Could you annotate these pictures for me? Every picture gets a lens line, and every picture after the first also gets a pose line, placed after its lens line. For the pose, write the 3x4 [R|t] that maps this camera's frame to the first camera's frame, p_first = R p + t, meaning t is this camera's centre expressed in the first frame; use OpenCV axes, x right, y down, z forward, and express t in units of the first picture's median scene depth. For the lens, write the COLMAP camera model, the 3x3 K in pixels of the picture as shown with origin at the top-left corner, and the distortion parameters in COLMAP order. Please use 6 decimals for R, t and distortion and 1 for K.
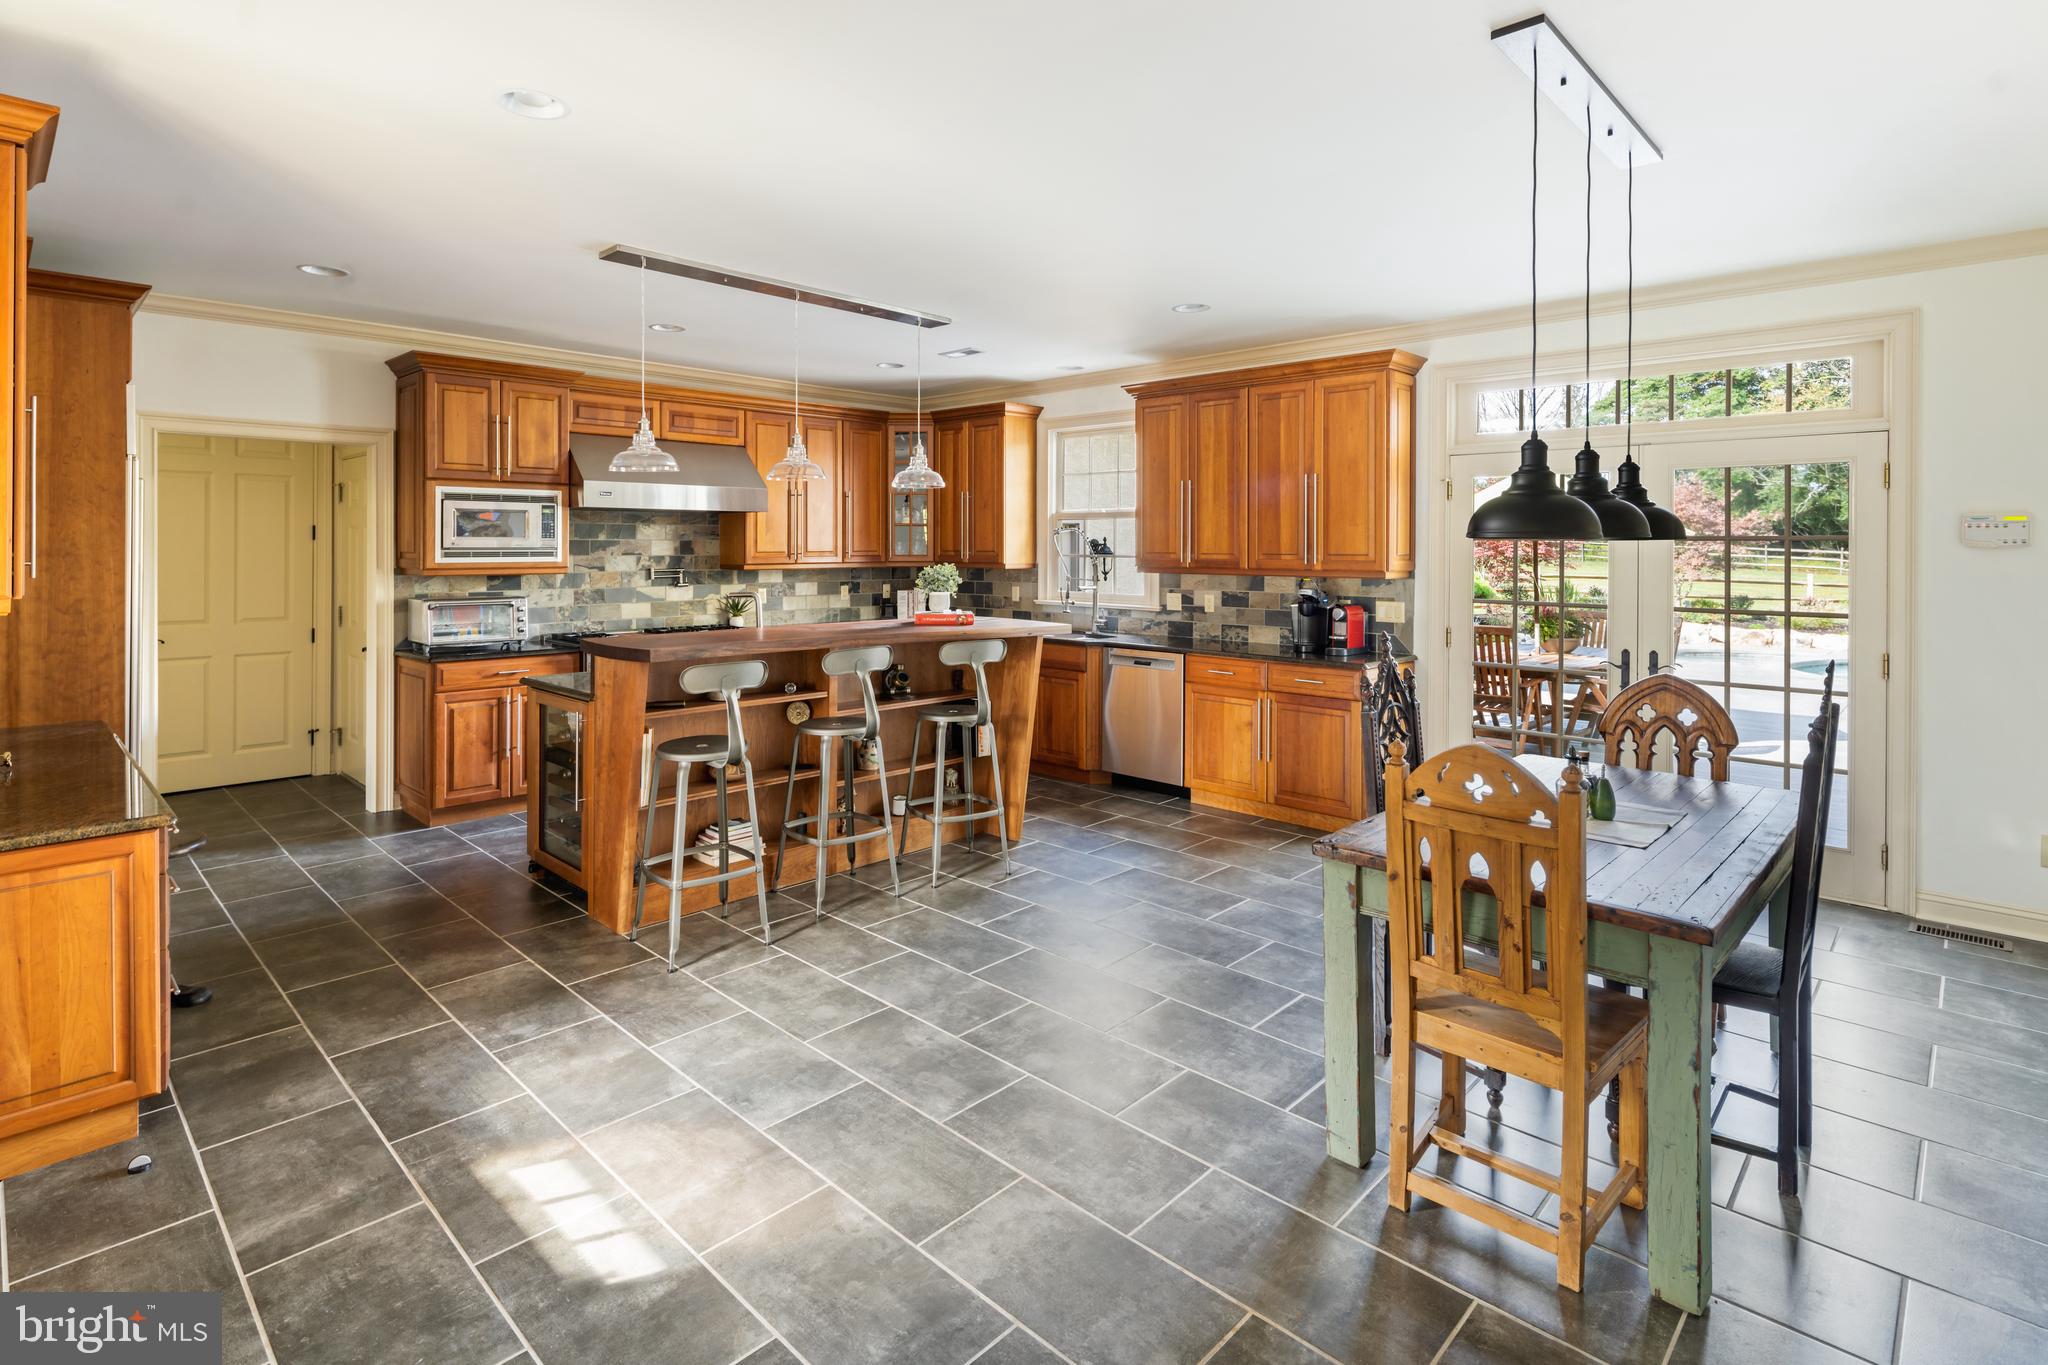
lens RADIAL K [[1009.6, 0, 1025.8], [0, 1009.6, 672.2], [0, 0, 1]] dist [-0.003356, -0.000848]
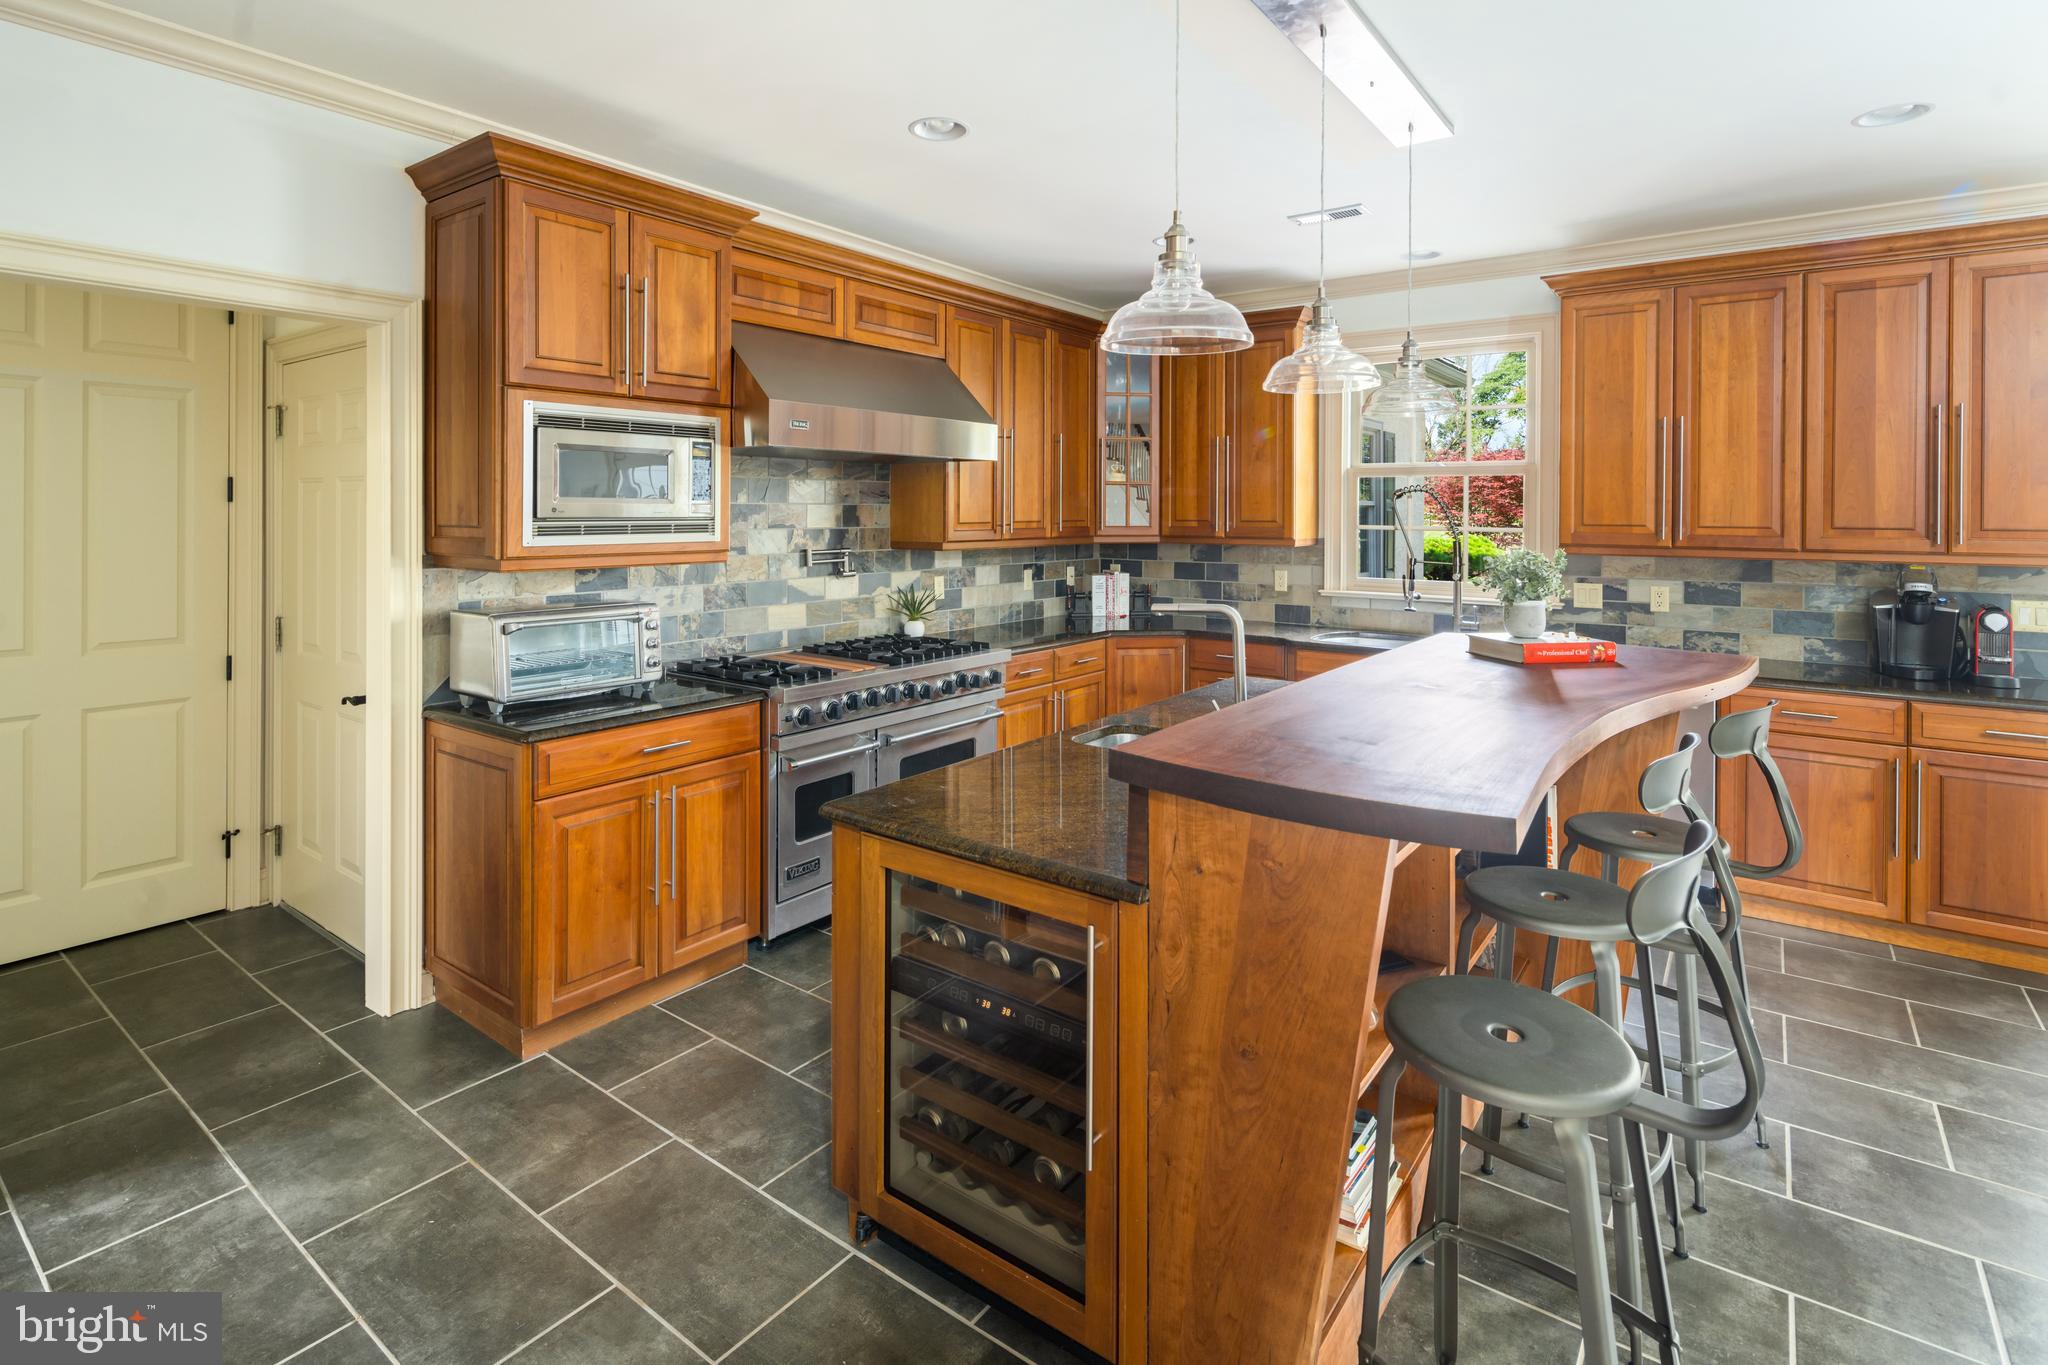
lens RADIAL K [[1009.6, 0, 1025.5], [0, 1009.6, 623.8], [0, 0, 1]] dist [-0.003356, -0.000848]
pose [[0.992663, -0.011658, 0.120347, -0.336202], [0.013178, 0.999843, -0.011838, -0.050543], [-0.120190, 0.013337, 0.992661, 0.387000]]
